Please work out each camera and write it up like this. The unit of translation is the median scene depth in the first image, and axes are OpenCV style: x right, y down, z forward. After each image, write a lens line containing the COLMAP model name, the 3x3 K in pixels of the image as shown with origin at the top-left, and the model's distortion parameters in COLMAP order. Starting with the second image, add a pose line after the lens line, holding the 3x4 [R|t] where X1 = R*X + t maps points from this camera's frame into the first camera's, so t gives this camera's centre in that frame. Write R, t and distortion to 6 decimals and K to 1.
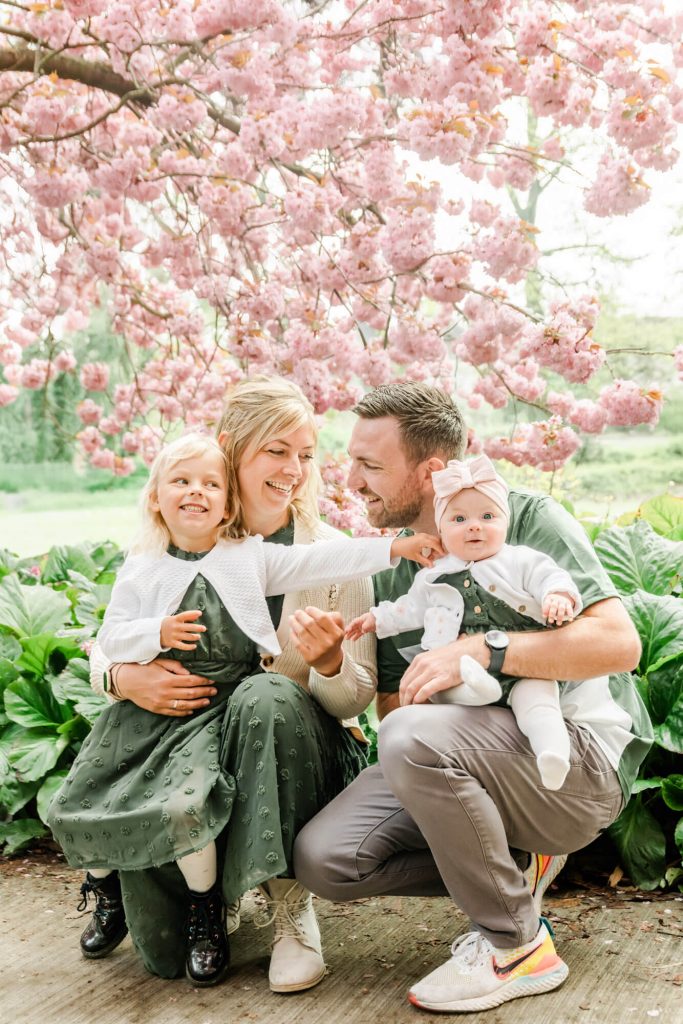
lens RADIAL K [[1878.3, 0, 298.8], [0, 1878.3, 512.4], [0, 0, 1]] dist [0.035378, 0.132467]
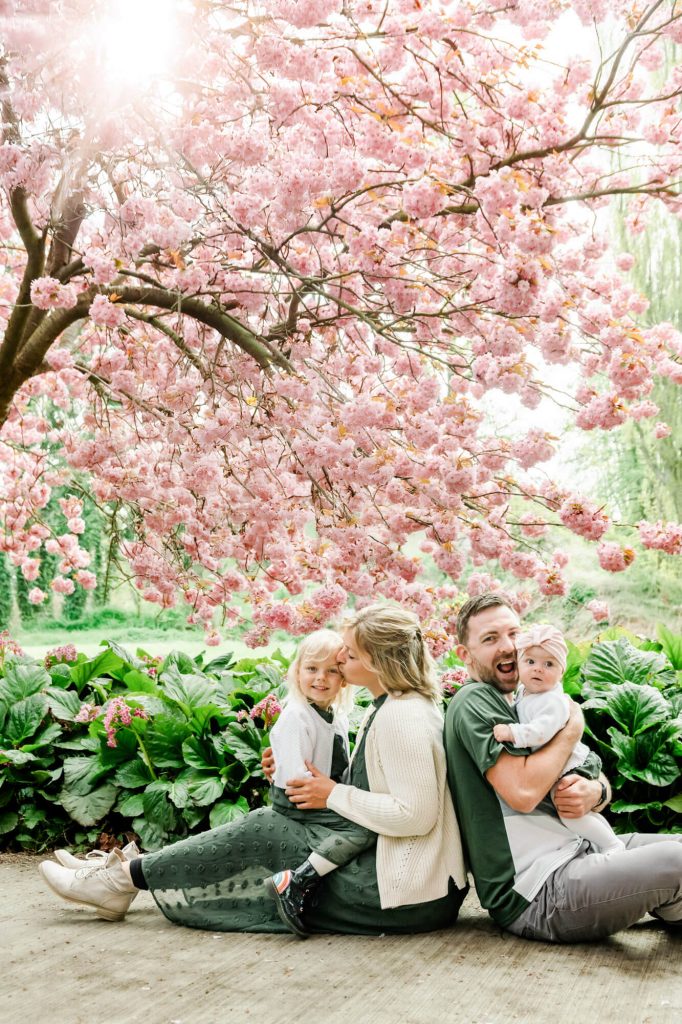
lens RADIAL K [[1878.3, 0, 298.3], [0, 1878.3, 512.4], [0, 0, 1]] dist [0.035378, 0.132467]
pose [[0.994765, 0.037185, 0.095181, -0.217600], [-0.028024, 0.995003, -0.095834, 0.056380], [-0.098269, 0.092665, 0.990836, -0.449612]]
